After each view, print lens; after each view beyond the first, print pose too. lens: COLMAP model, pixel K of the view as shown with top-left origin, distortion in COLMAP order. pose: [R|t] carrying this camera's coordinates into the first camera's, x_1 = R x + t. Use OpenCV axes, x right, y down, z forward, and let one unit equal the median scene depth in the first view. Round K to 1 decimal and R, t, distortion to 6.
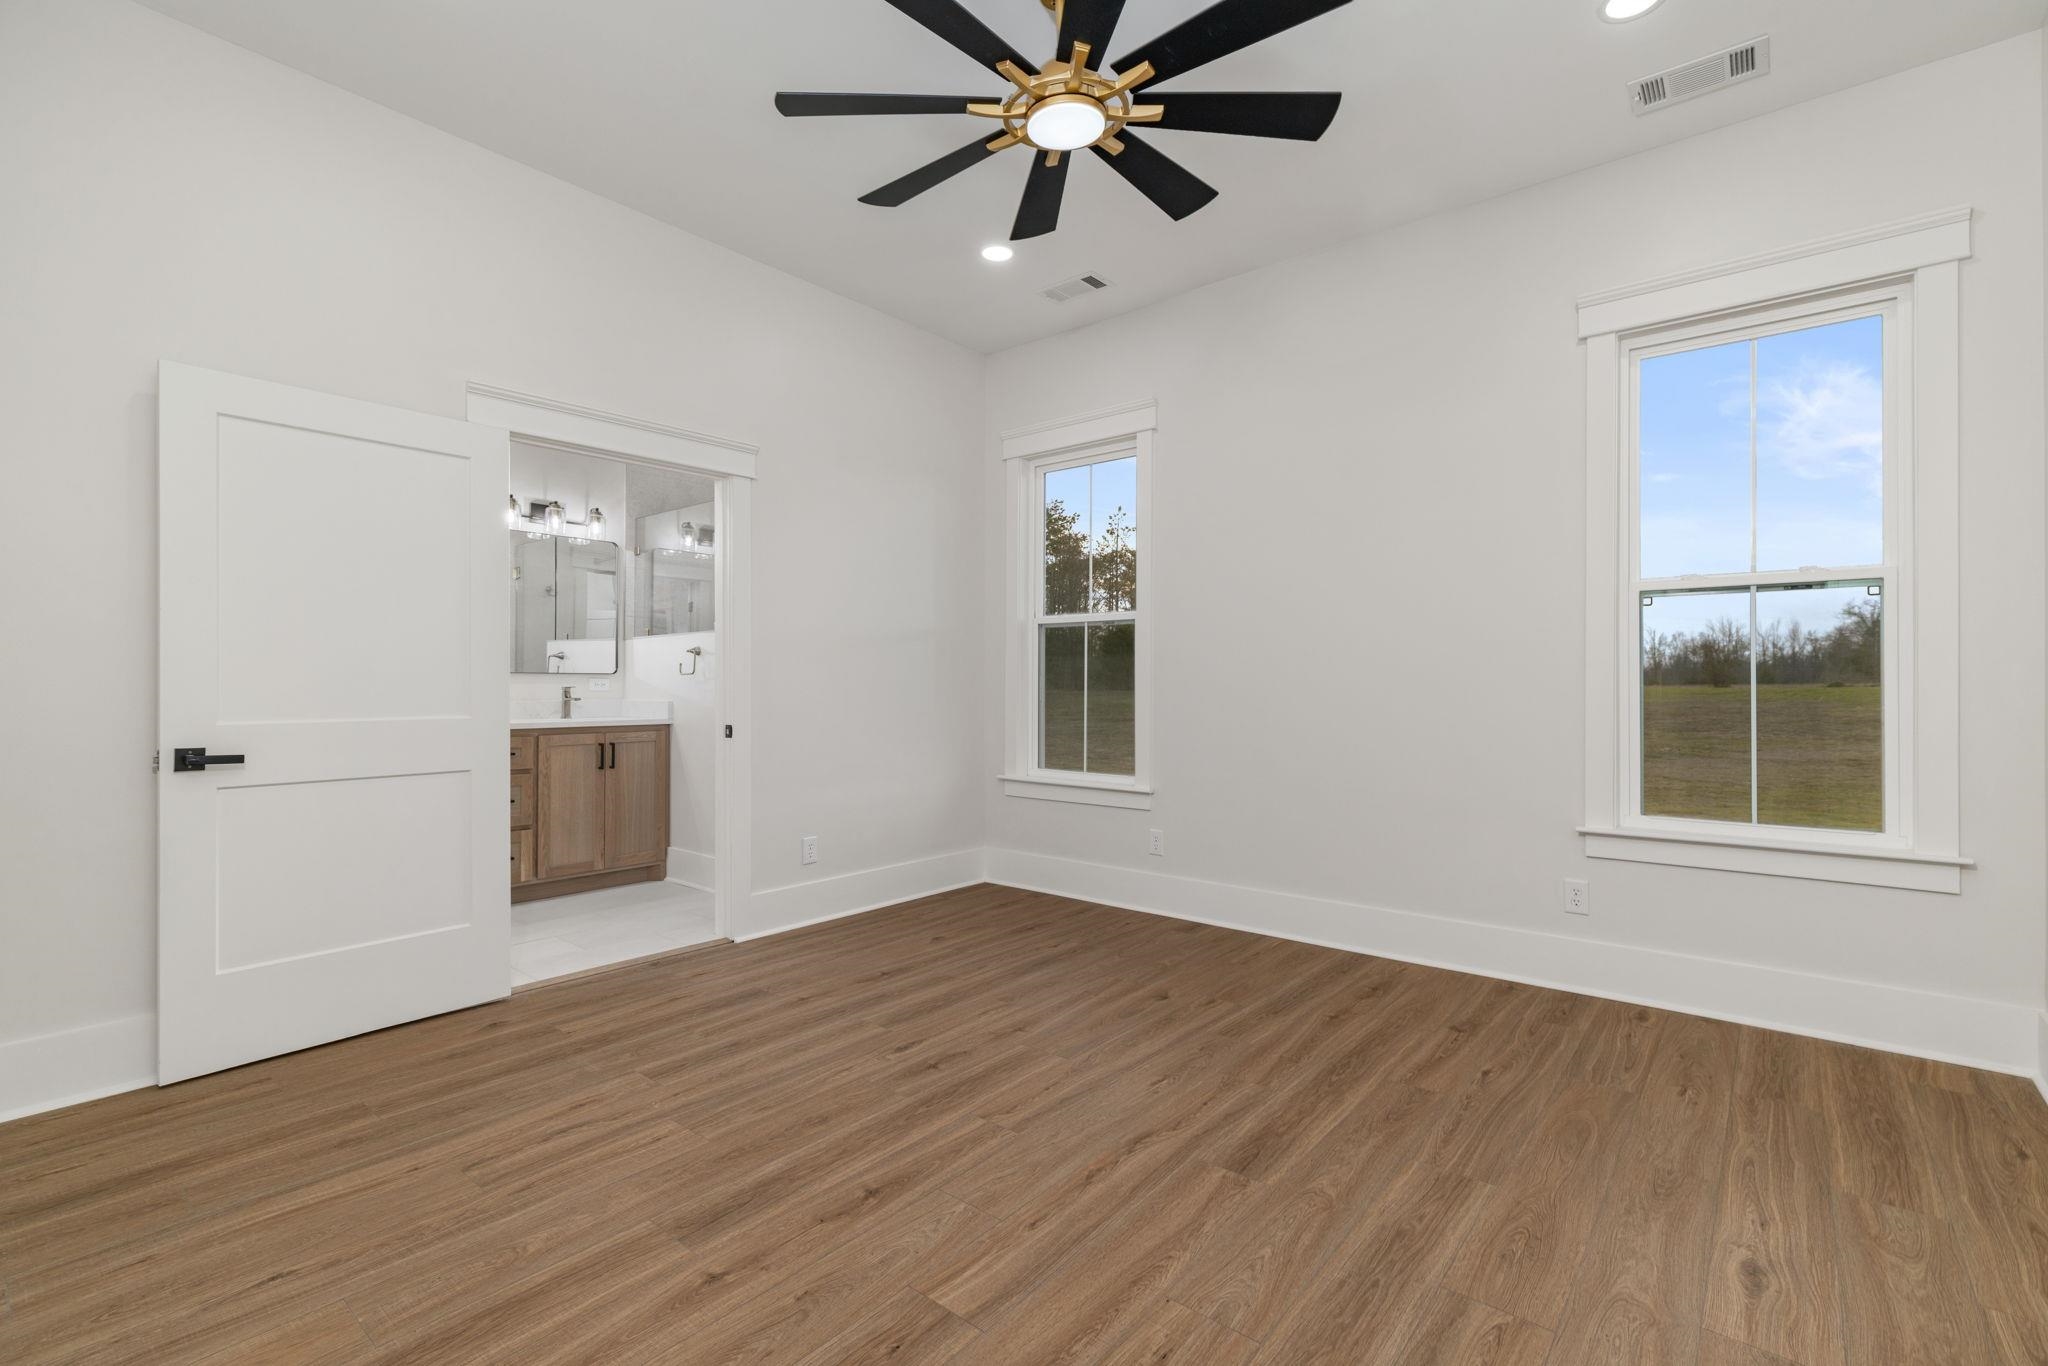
lens RADIAL K [[917.4, 0, 1033.7], [0, 917.4, 682.8], [0, 0, 1]] dist [0.008559, -0.000171]
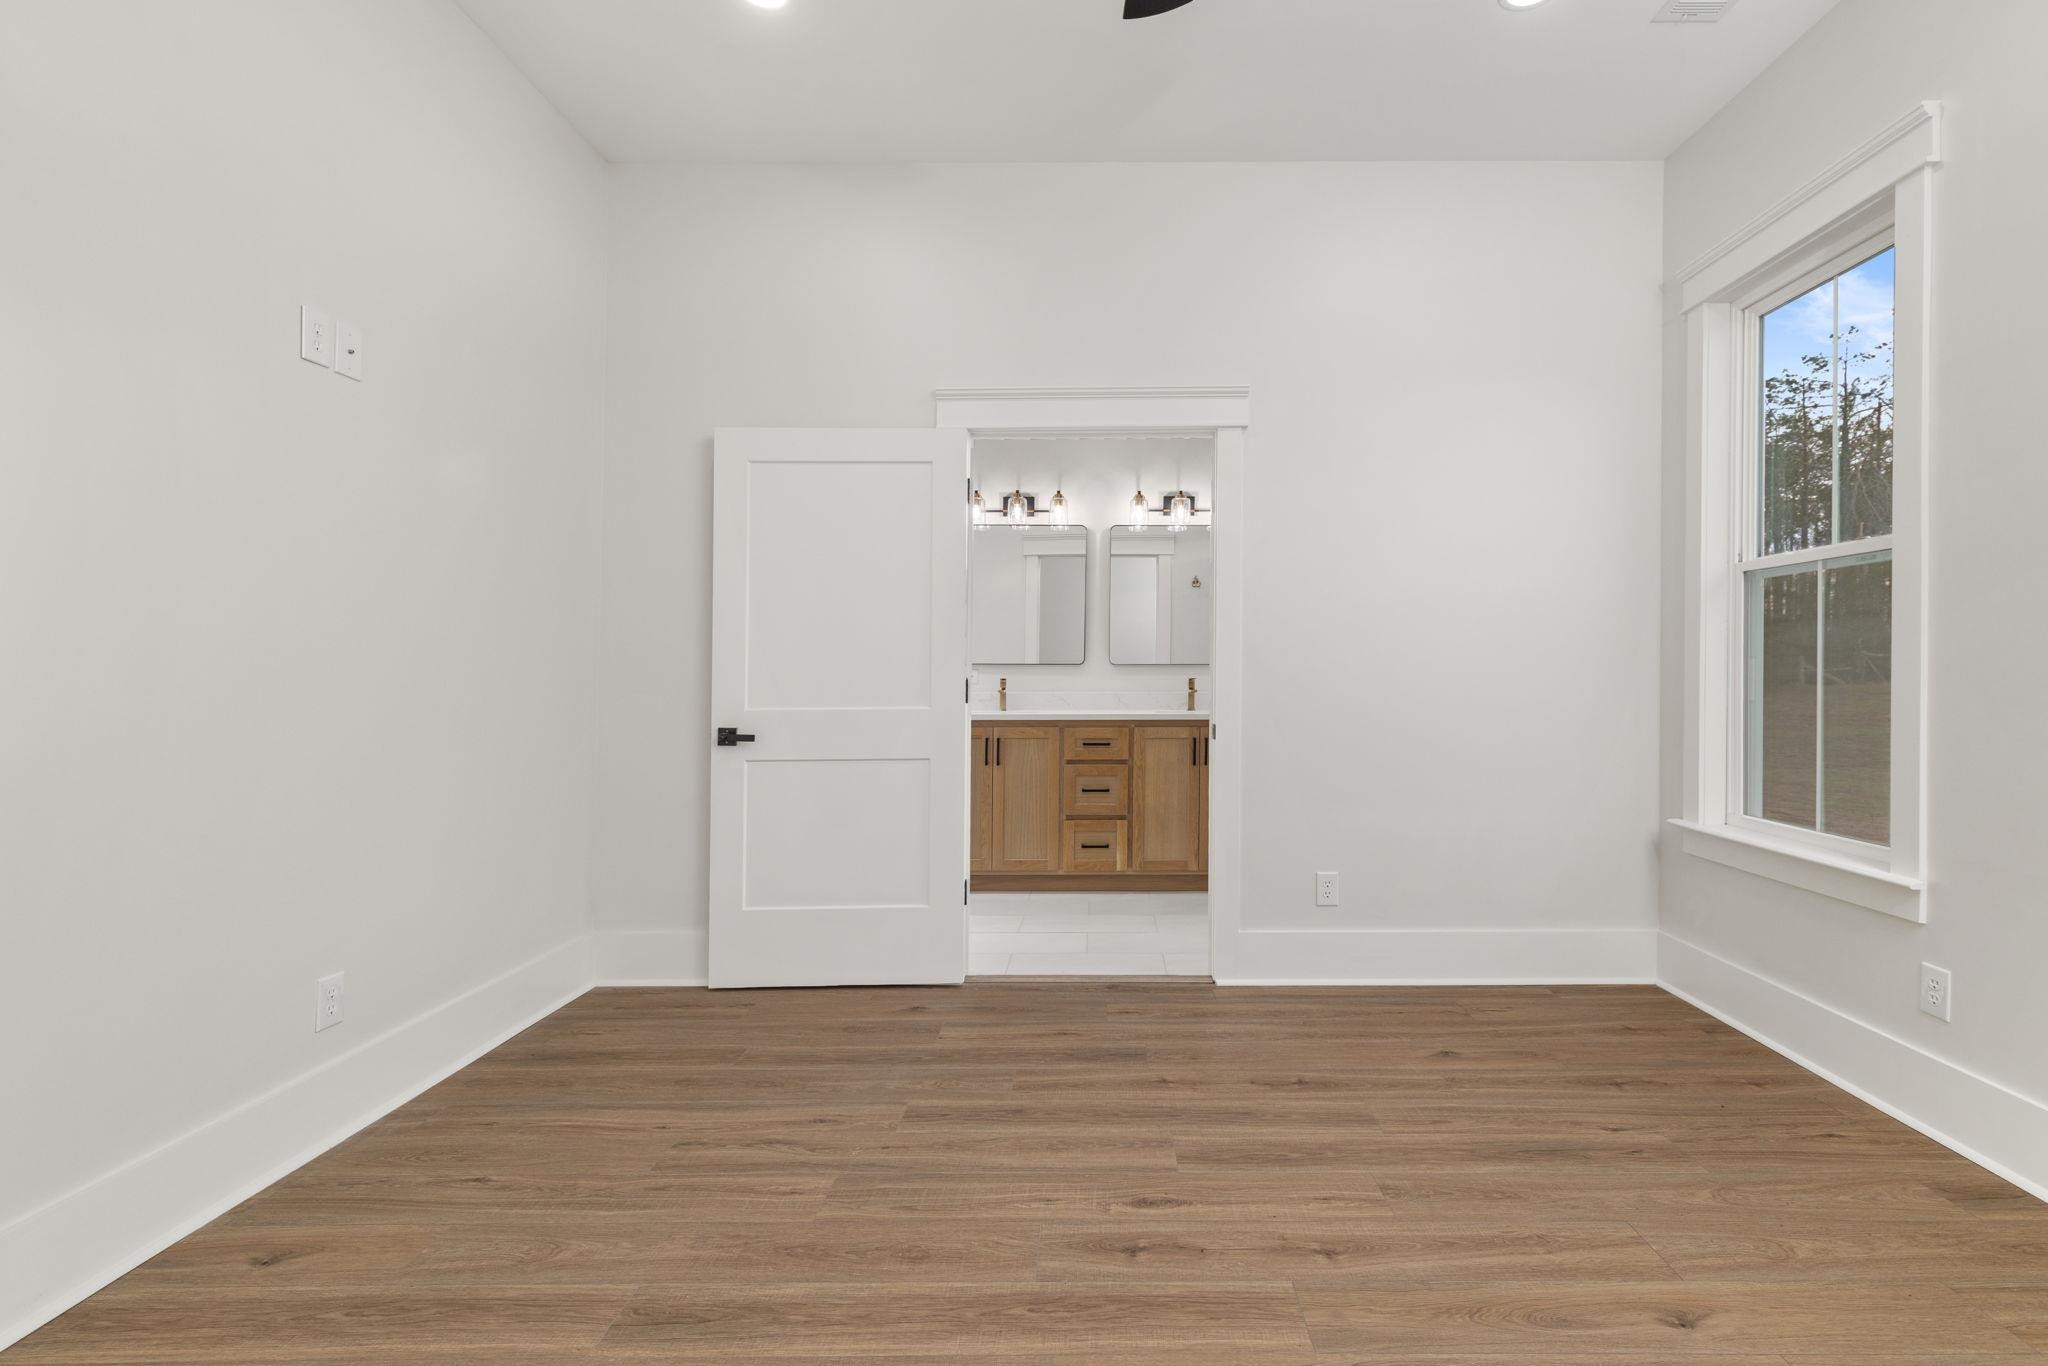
lens RADIAL K [[950.0, 0, 1112.8], [0, 950.0, 668.8], [0, 0, 1]] dist [0.003704, 0.000012]
pose [[0.638593, -0.006100, -0.769521, 0.334313], [0.003466, 0.999981, -0.005051, -0.001596], [0.769537, 0.000558, 0.638602, 0.439915]]
